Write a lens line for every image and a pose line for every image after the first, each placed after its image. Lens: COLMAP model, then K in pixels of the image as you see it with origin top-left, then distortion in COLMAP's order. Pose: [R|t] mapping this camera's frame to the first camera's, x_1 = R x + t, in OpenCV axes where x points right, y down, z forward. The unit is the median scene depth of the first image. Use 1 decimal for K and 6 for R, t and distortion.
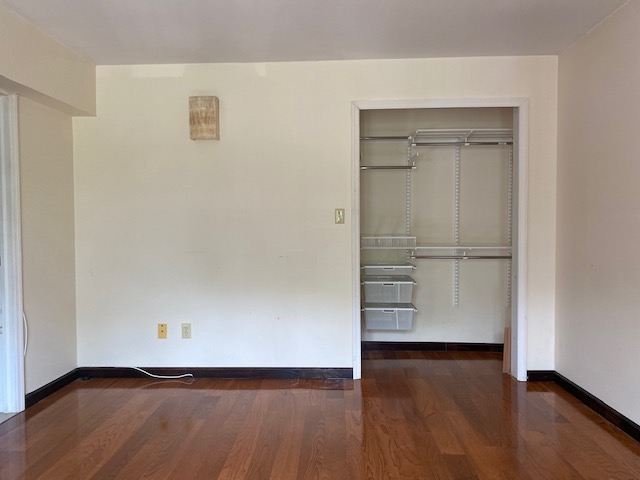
lens RADIAL K [[497.3, 0, 309.3], [0, 497.3, 239.7], [0, 0, 1]] dist [0.059714, -0.069175]
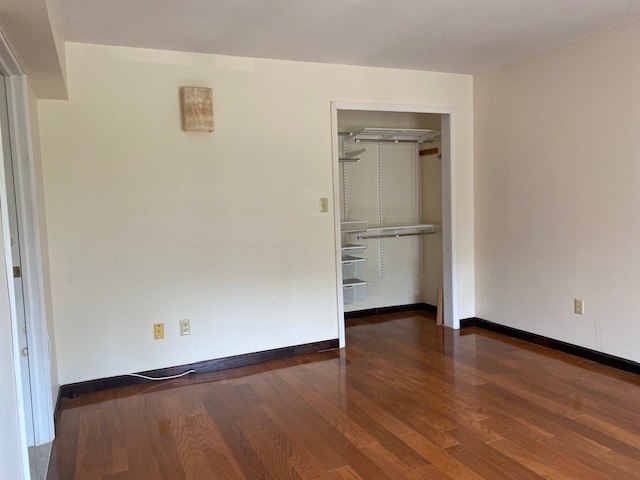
lens RADIAL K [[497.3, 0, 309.3], [0, 497.3, 239.7], [0, 0, 1]] dist [0.059714, -0.069175]
pose [[0.895153, -0.062550, 0.441348, -0.468567], [0.046071, 0.997786, 0.047970, -0.025695], [-0.443371, -0.022607, 0.896053, 0.020096]]
